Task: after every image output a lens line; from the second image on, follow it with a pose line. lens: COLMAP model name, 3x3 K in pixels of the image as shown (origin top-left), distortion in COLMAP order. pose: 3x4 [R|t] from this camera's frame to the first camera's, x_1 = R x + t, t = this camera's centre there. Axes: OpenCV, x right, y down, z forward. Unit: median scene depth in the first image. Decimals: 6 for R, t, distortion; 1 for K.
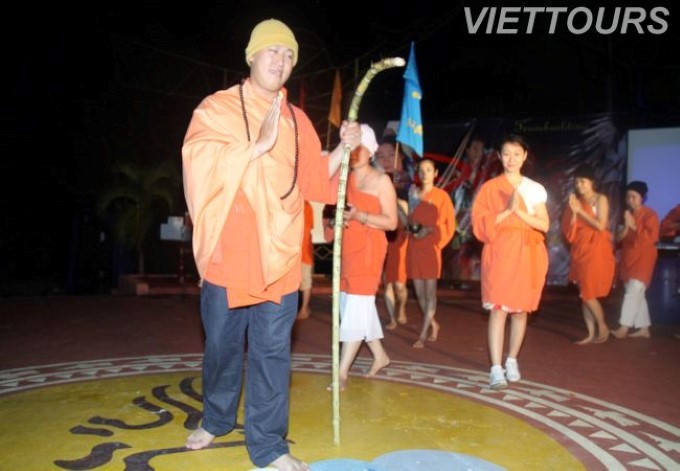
lens RADIAL K [[580.2, 0, 346.0], [0, 580.2, 238.7], [0, 0, 1]] dist [-0.105115, 0.095094]
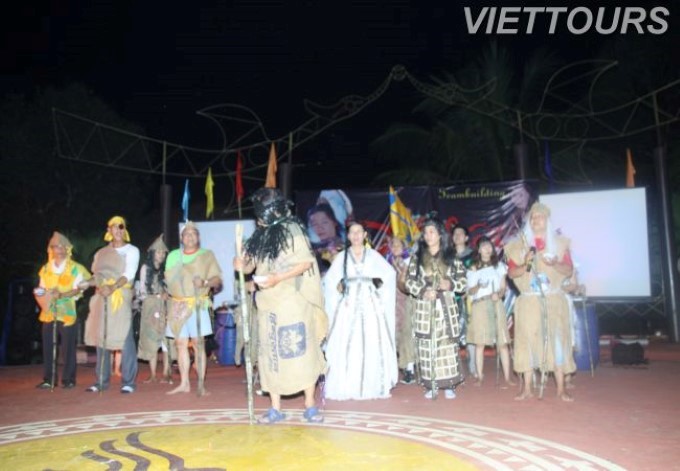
lens RADIAL K [[580.2, 0, 346.0], [0, 580.2, 238.7], [0, 0, 1]] dist [-0.105115, 0.095094]
pose [[0.993838, -0.017340, 0.109482, 0.001276], [0.030234, 0.992645, -0.117229, 0.024554], [-0.106644, 0.119817, 0.987052, -0.106417]]
